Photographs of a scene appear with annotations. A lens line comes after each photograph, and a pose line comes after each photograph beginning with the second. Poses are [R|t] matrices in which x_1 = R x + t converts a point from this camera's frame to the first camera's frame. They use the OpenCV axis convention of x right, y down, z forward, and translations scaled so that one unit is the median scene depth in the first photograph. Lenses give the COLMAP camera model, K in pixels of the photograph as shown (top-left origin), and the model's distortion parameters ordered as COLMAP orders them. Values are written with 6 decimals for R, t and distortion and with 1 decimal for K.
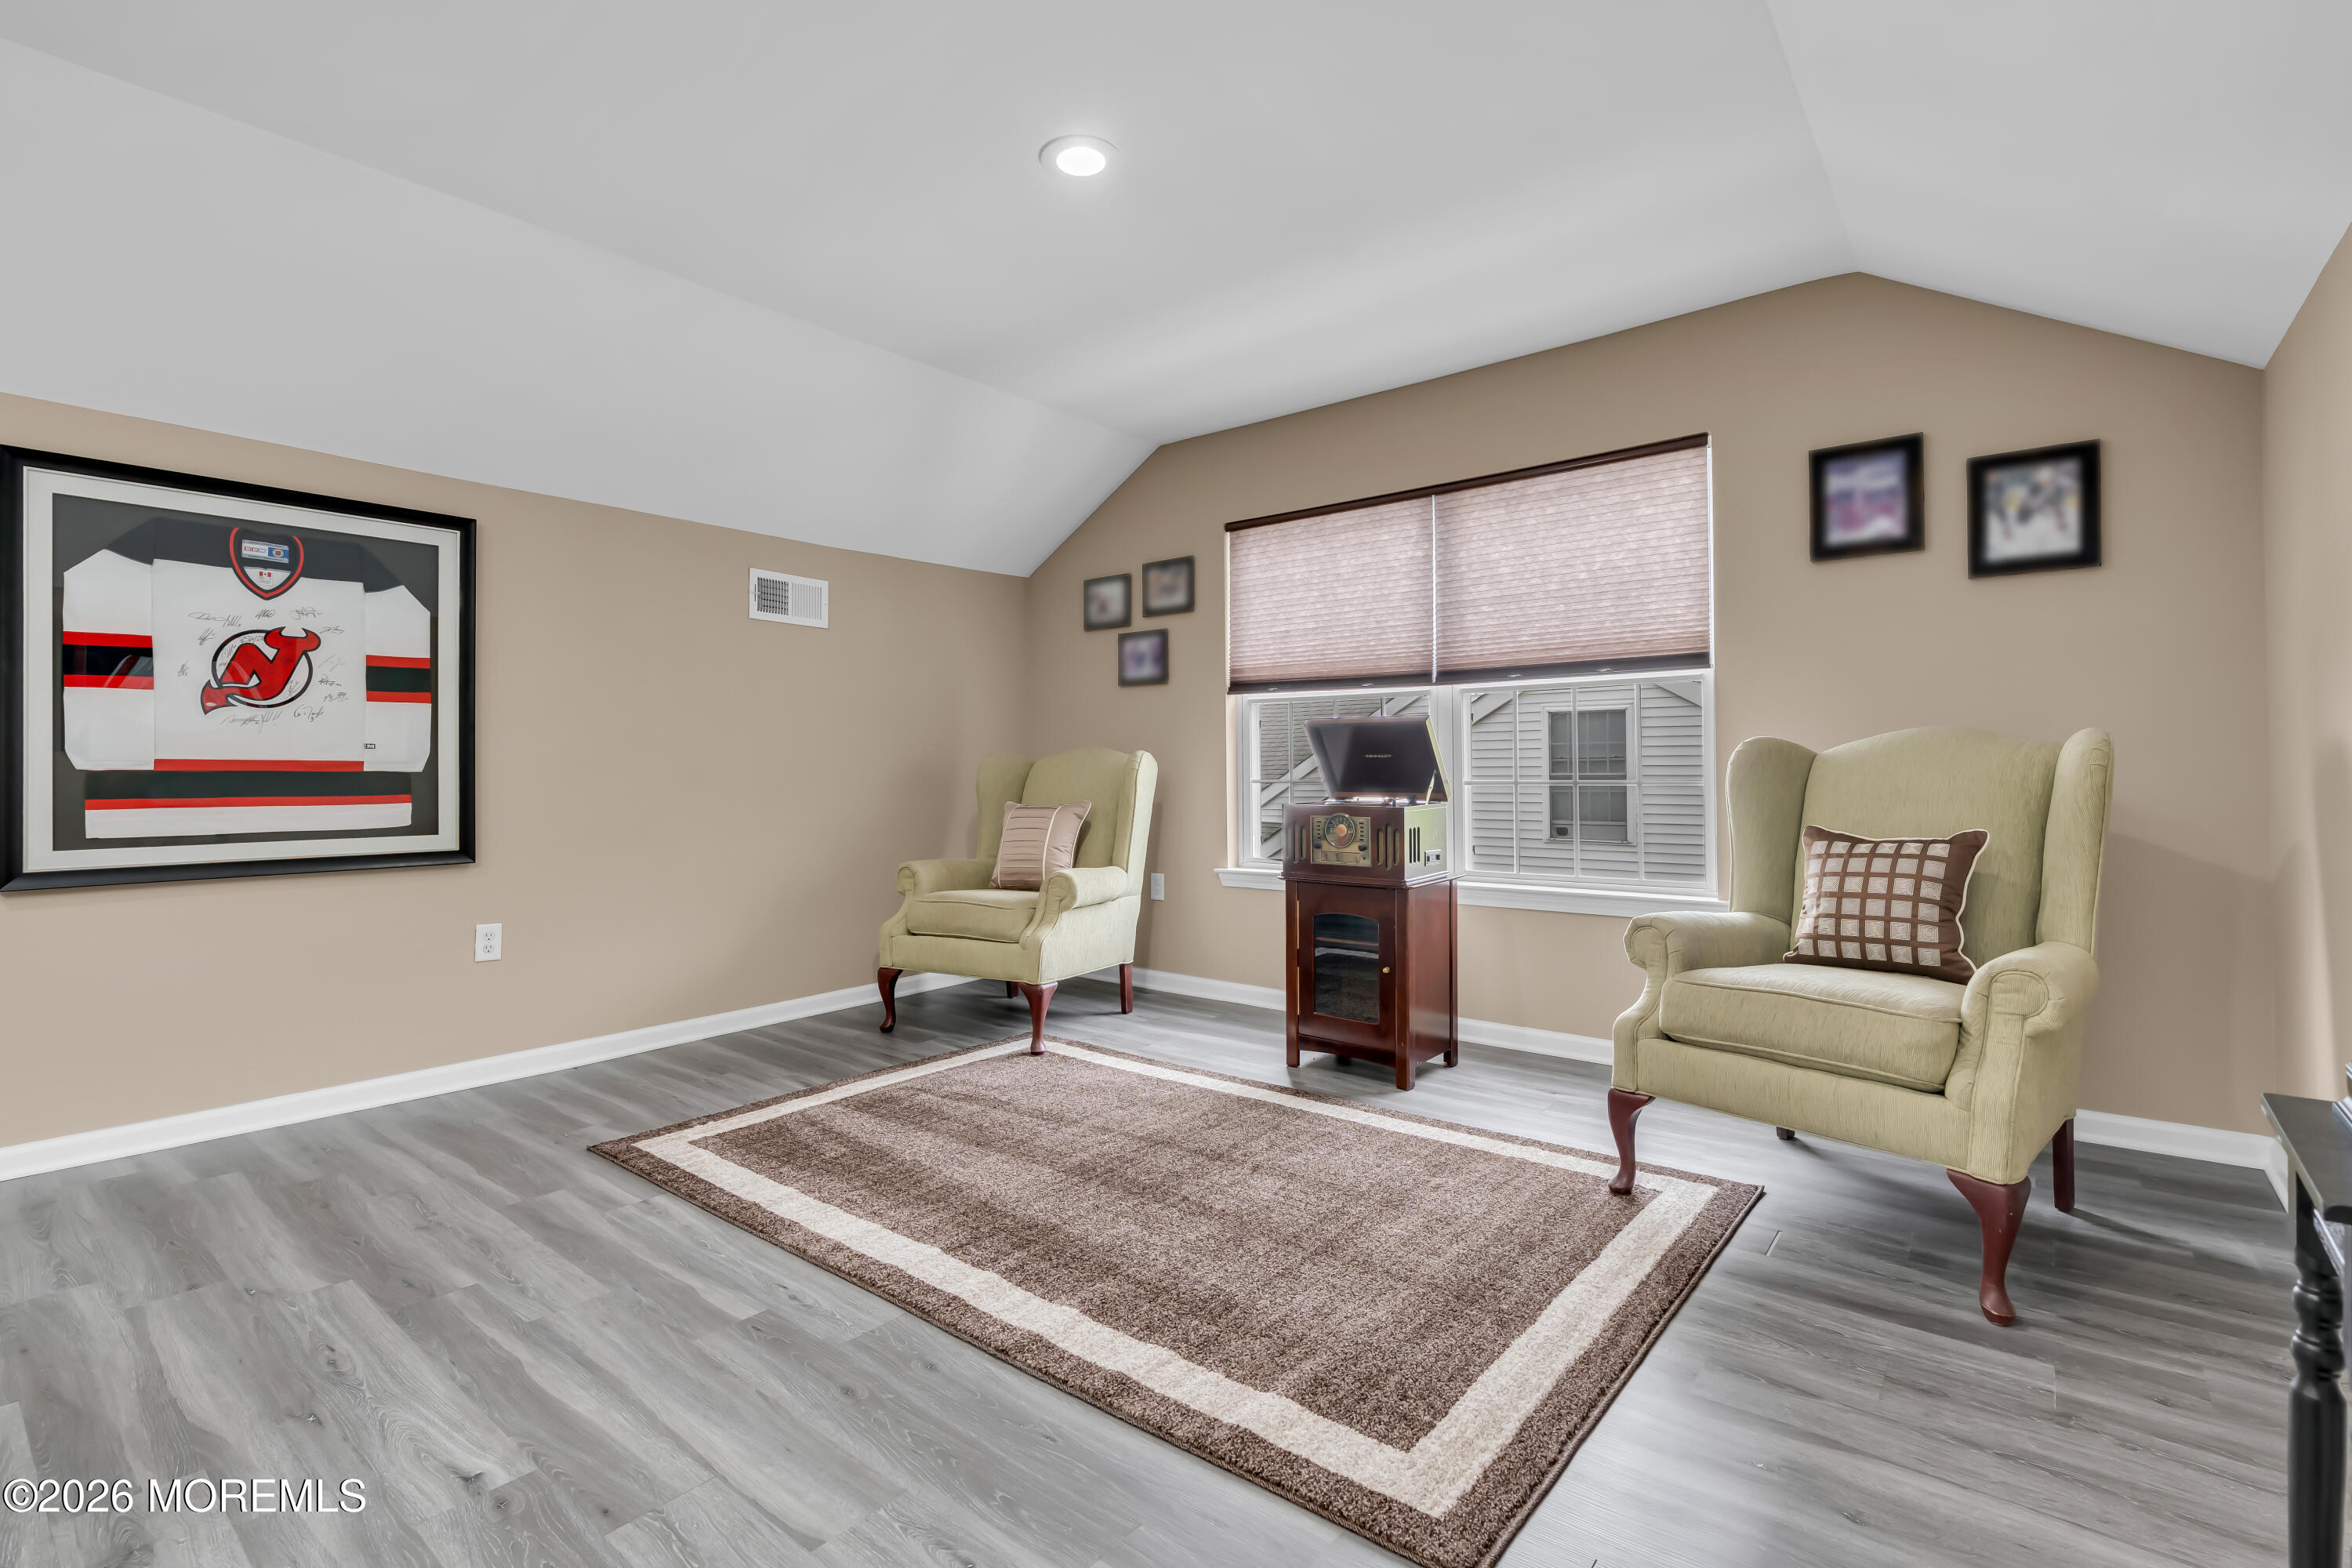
lens RADIAL K [[1060.0, 0, 1171.5], [0, 1060.0, 761.7], [0, 0, 1]] dist [-0.001215, 0.000691]
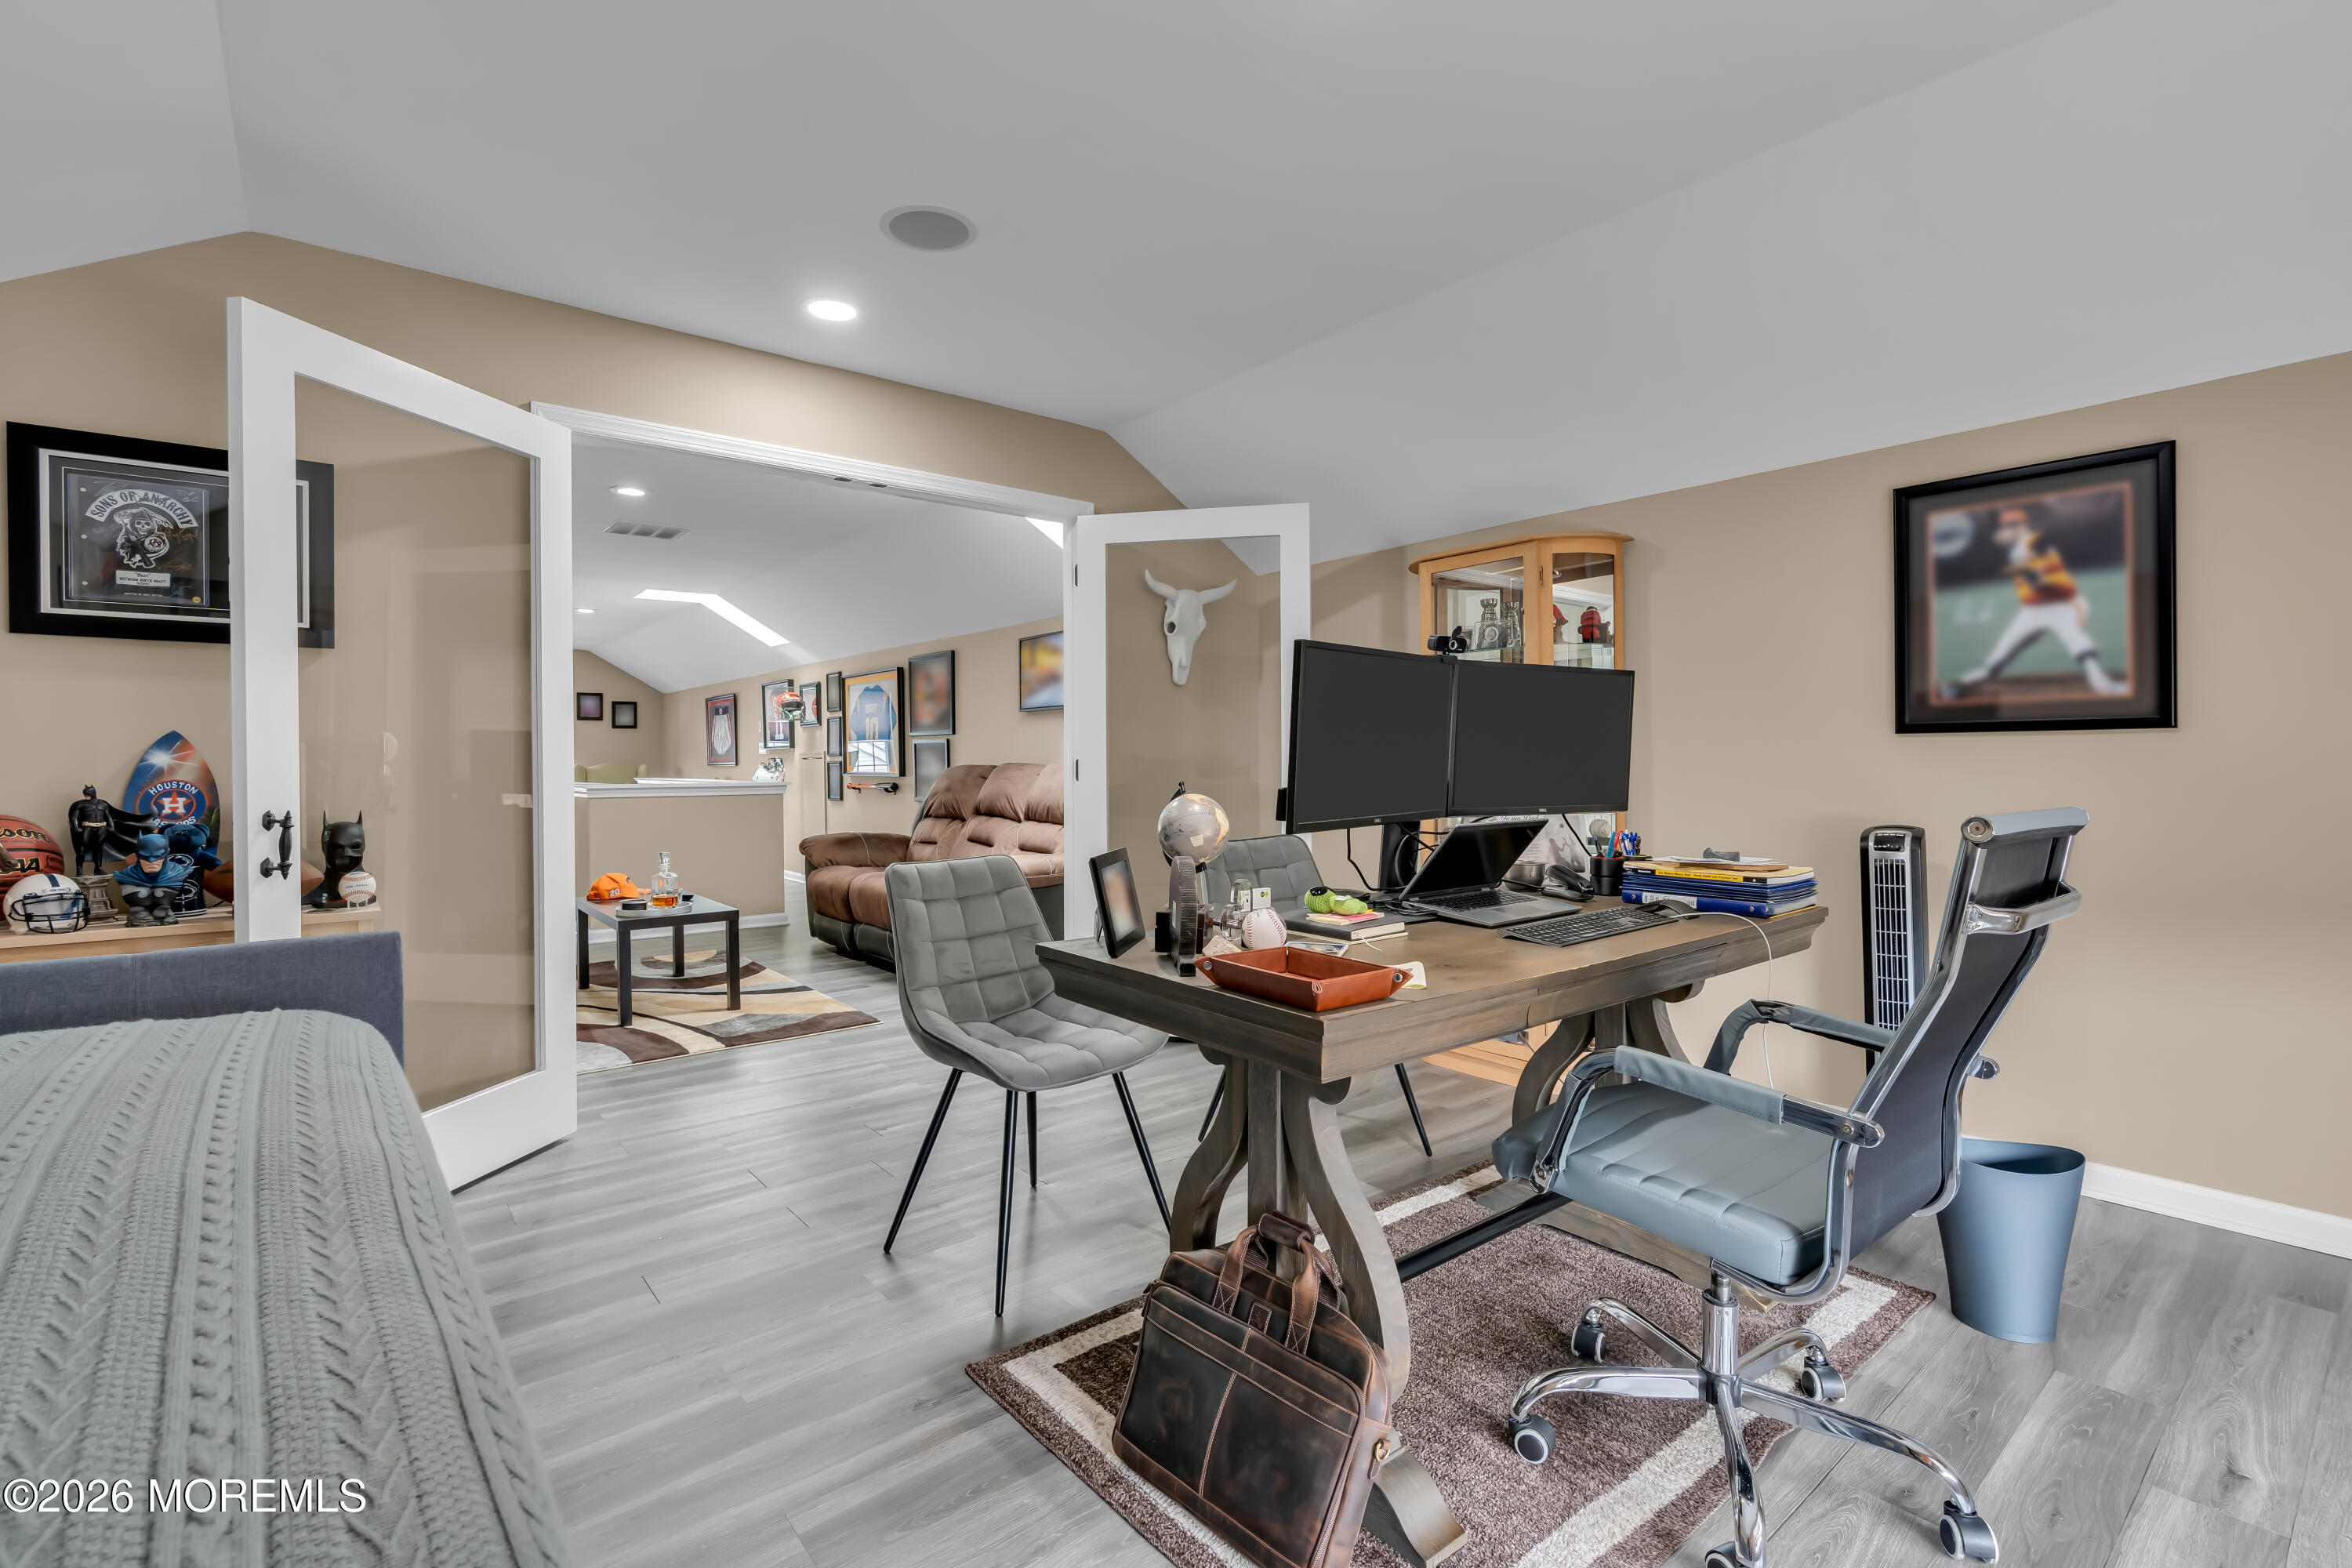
lens RADIAL K [[1060.0, 0, 1171.5], [0, 1060.0, 761.7], [0, 0, 1]] dist [-0.001215, 0.000691]
pose [[0.213380, 0.000149, 0.976969, -2.217712], [-0.001310, 0.999999, 0.000133, -0.025755], [-0.976968, -0.001308, 0.213380, -1.608926]]
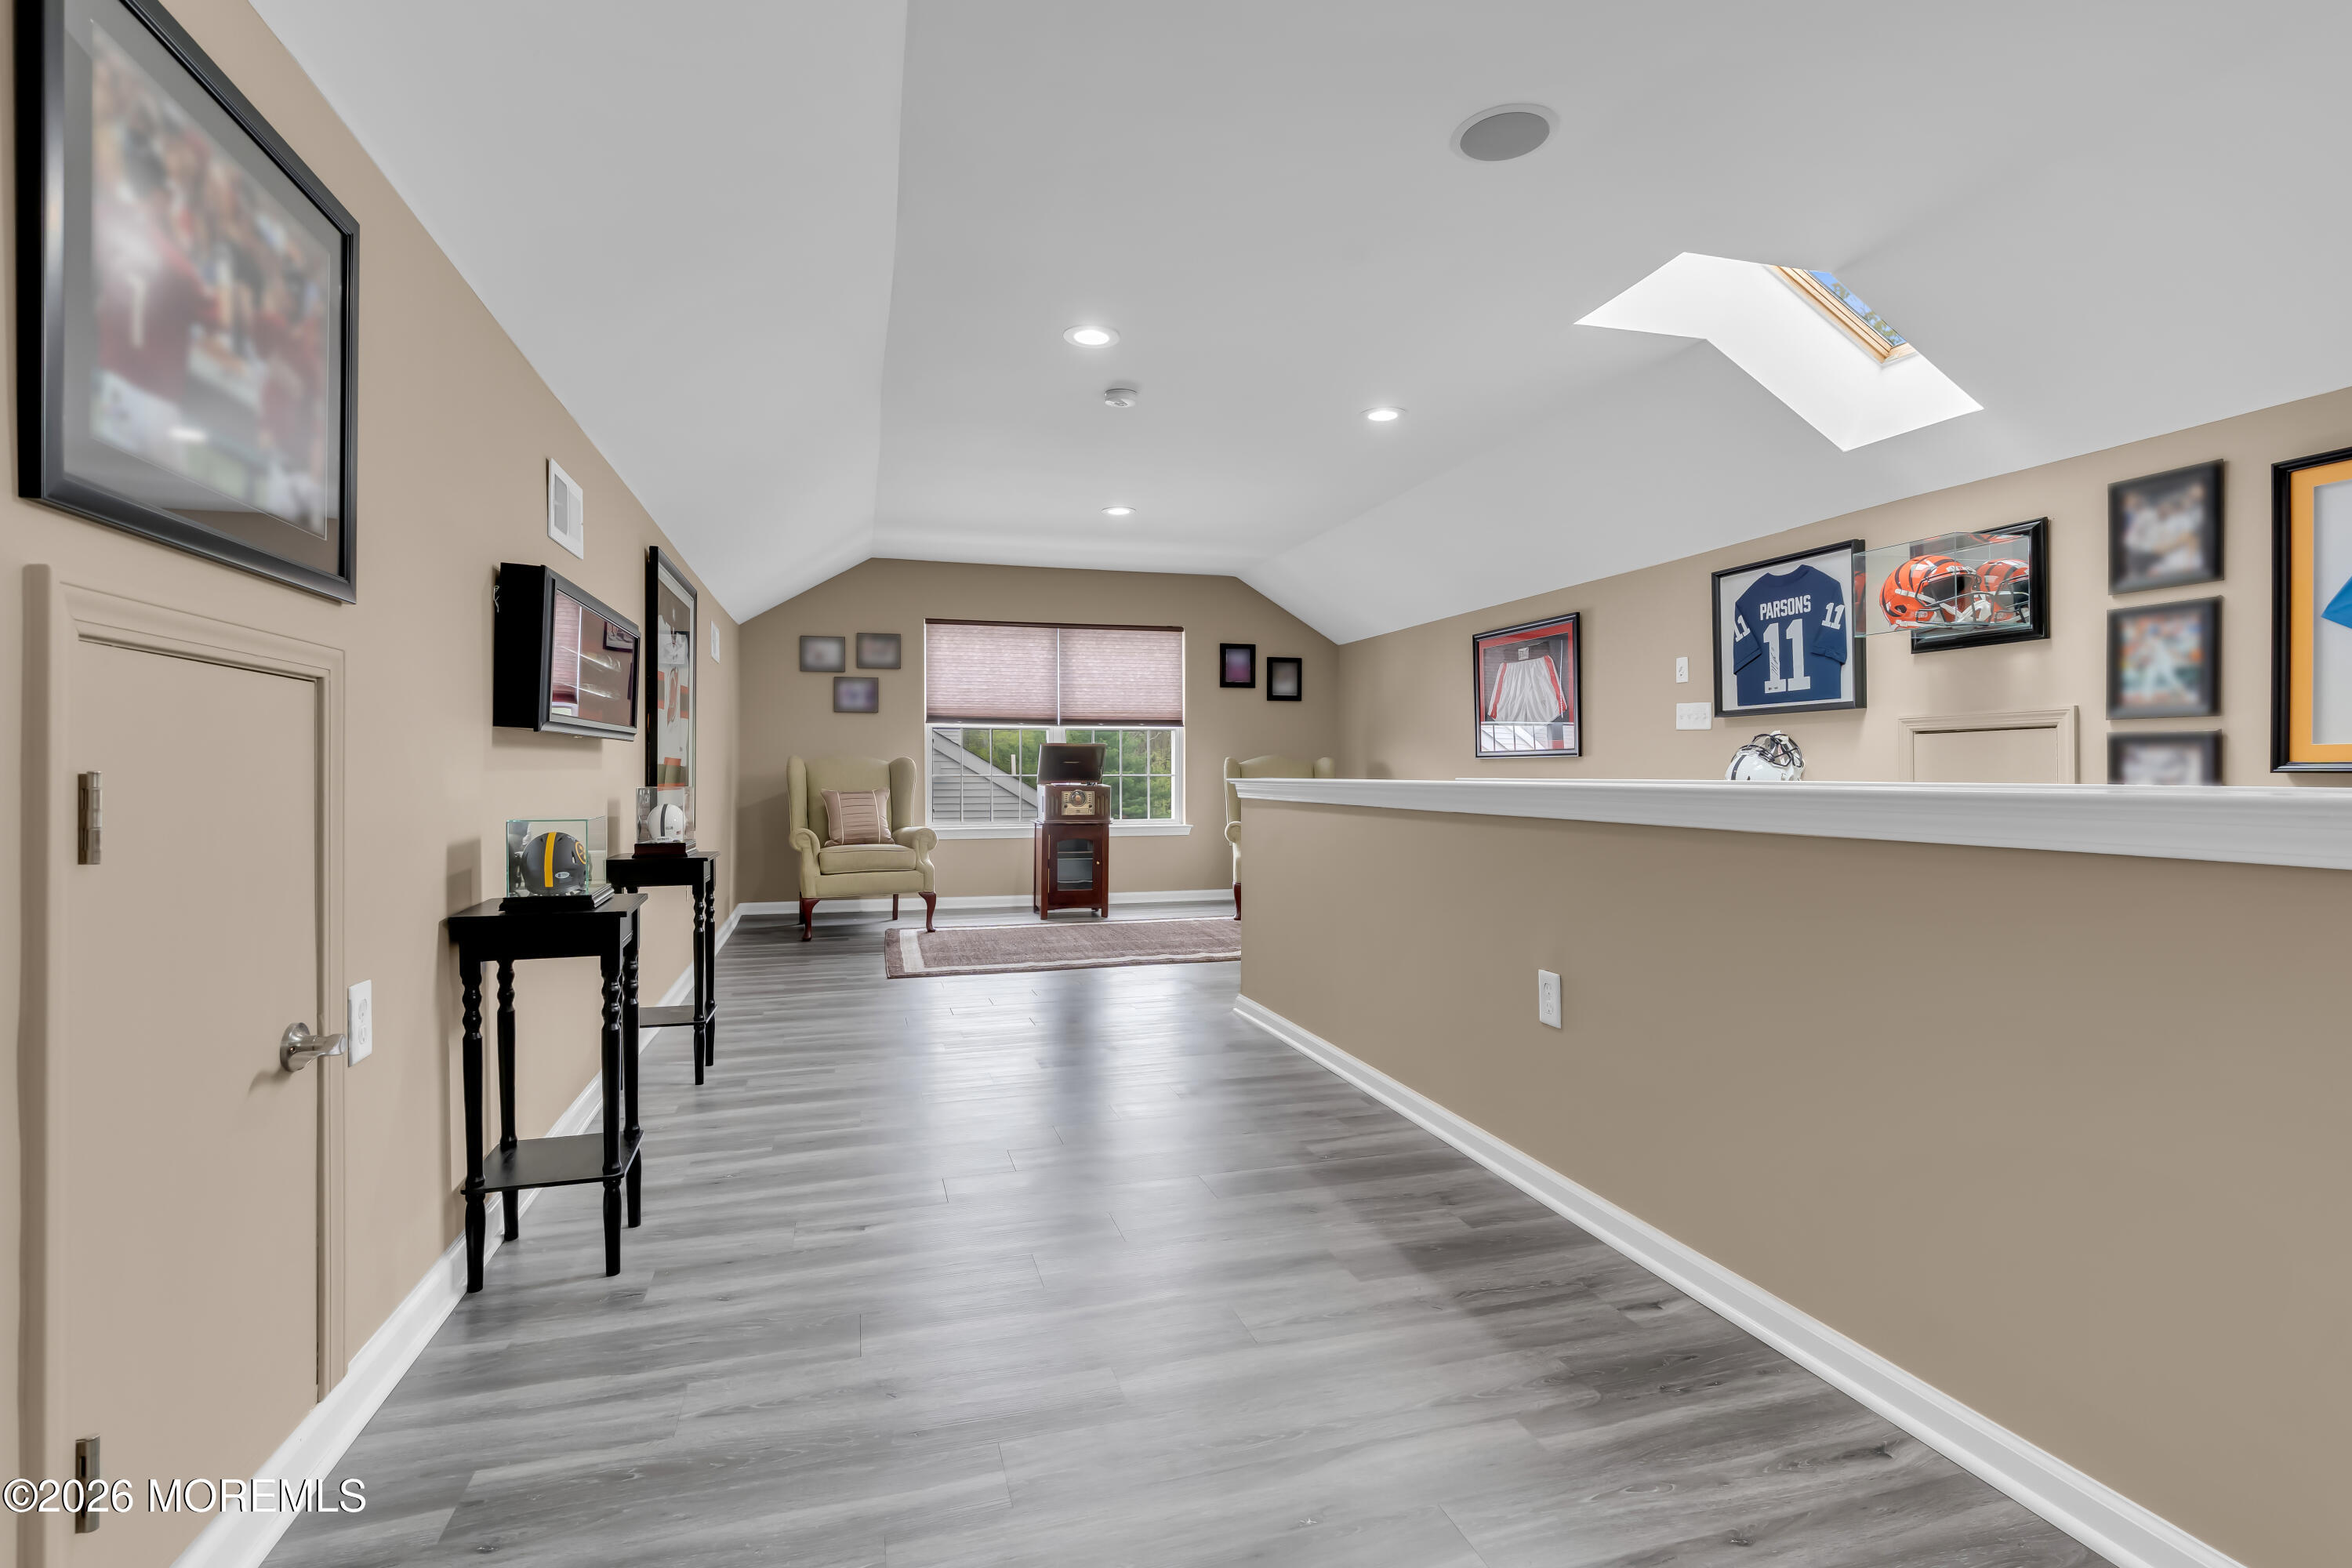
lens RADIAL K [[1084.5, 0, 1174.0], [0, 1084.5, 777.8], [0, 0, 1]] dist [-0.002854, 0.000383]
pose [[0.569850, -0.003856, 0.821740, -1.243367], [-0.006204, 0.999940, 0.008995, 0.004344], [-0.821725, -0.010223, 0.569792, -0.304991]]
